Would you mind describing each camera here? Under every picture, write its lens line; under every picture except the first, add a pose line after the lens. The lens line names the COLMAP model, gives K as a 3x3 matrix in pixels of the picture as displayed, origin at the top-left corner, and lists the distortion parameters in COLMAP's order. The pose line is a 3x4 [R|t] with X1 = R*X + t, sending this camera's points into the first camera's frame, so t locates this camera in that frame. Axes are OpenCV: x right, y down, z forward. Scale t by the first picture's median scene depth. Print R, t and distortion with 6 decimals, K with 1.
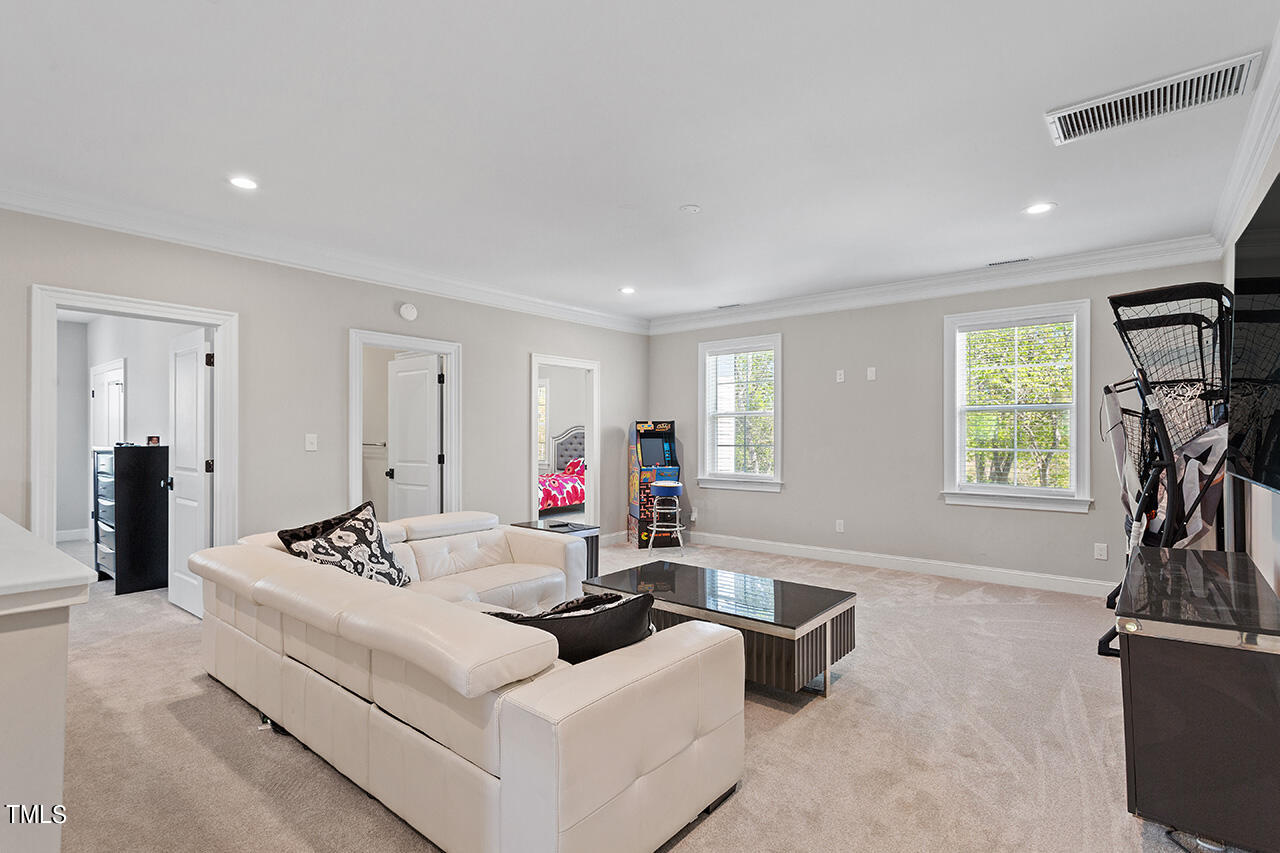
lens RADIAL K [[606.7, 0, 640.1], [0, 606.7, 432.7], [0, 0, 1]] dist [-0.000537, 0.000351]
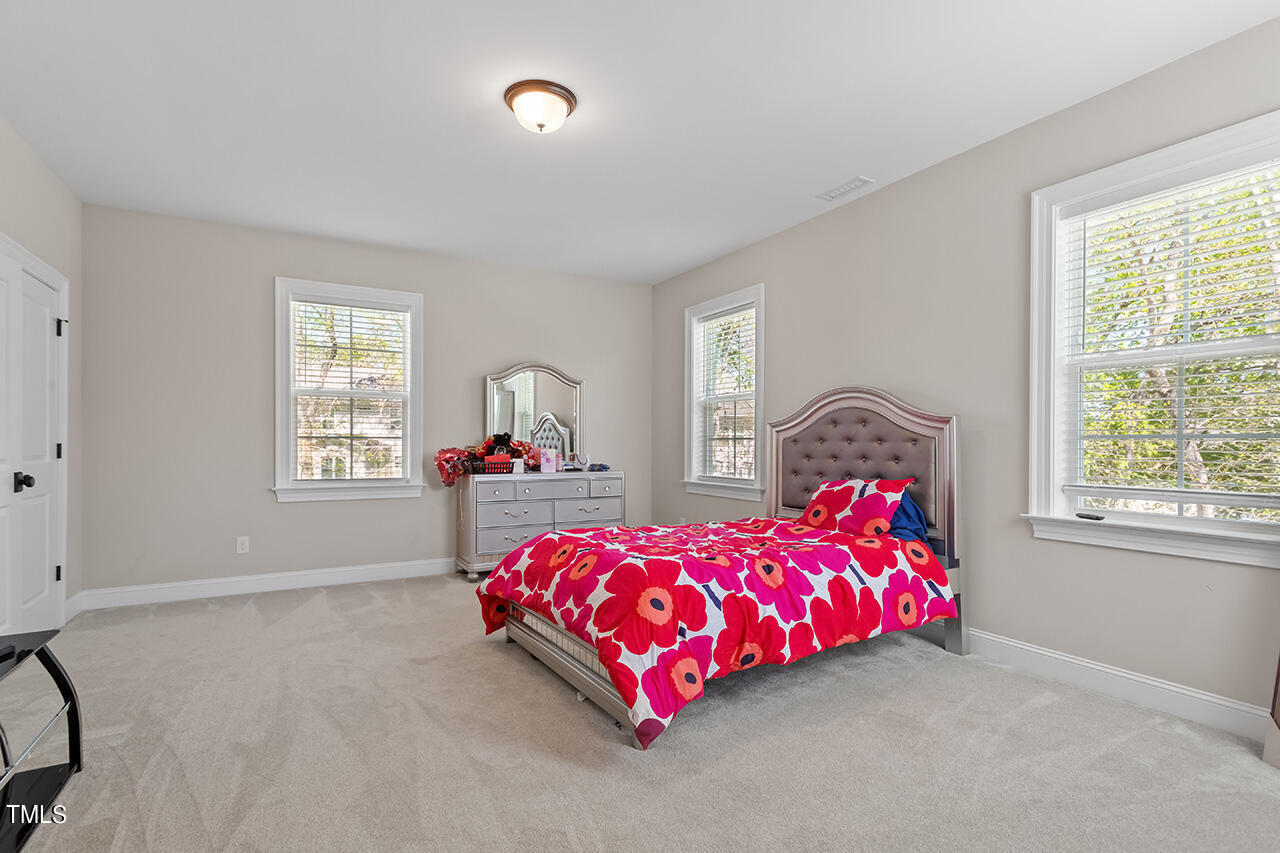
lens RADIAL K [[617.3, 0, 638.7], [0, 617.3, 441.7], [0, 0, 1]] dist [0.000903, 0.000418]
pose [[0.931362, 0.007142, -0.364024, -0.093698], [-0.006344, 0.999974, 0.003387, 0.021819], [0.364039, -0.000845, 0.931383, 0.708985]]
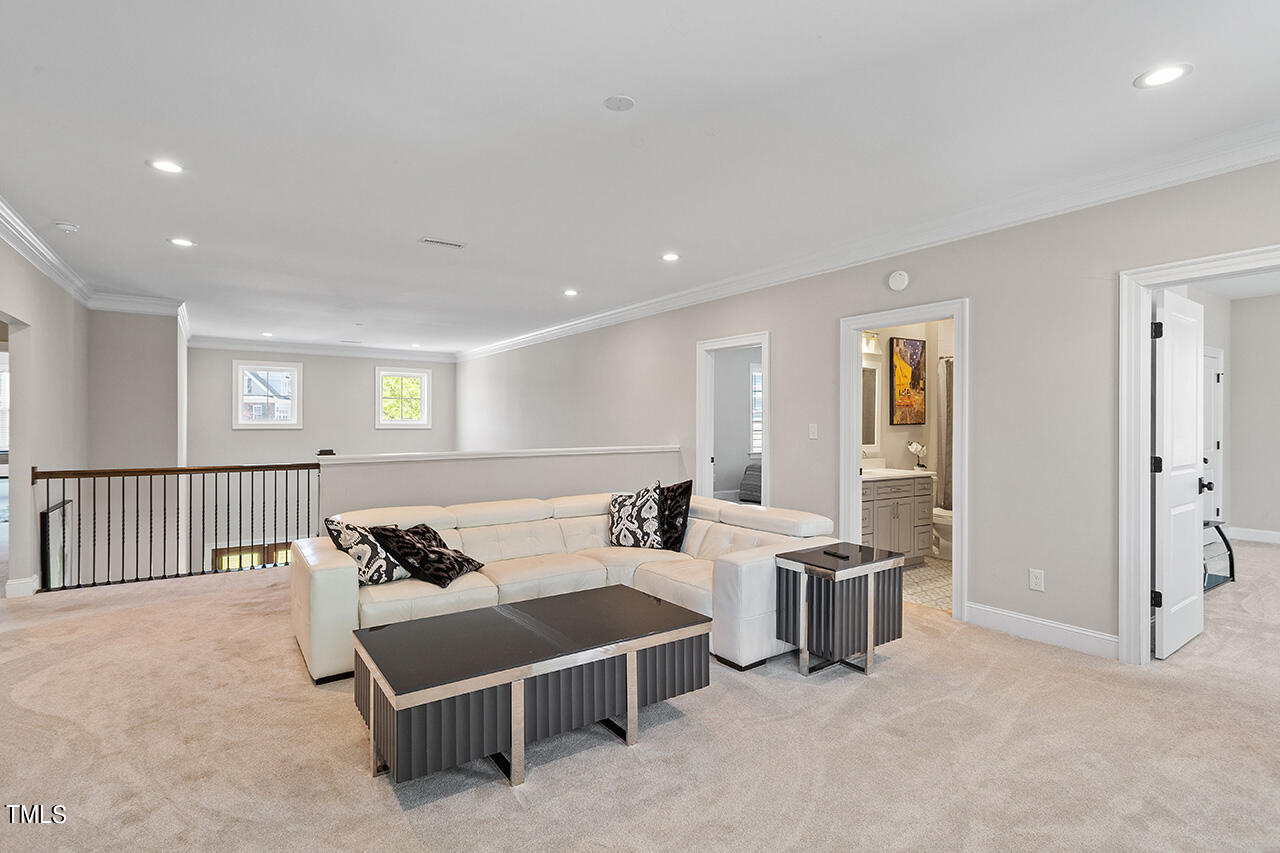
lens RADIAL K [[626.6, 0, 640.0], [0, 626.6, 426.5], [0, 0, 1]] dist [-0.003732, -0.000182]
pose [[-0.285435, 0.006056, -0.958379, 0.313804], [0.010346, 0.999941, 0.003237, -0.000091], [0.958342, -0.008991, -0.285481, 0.500033]]
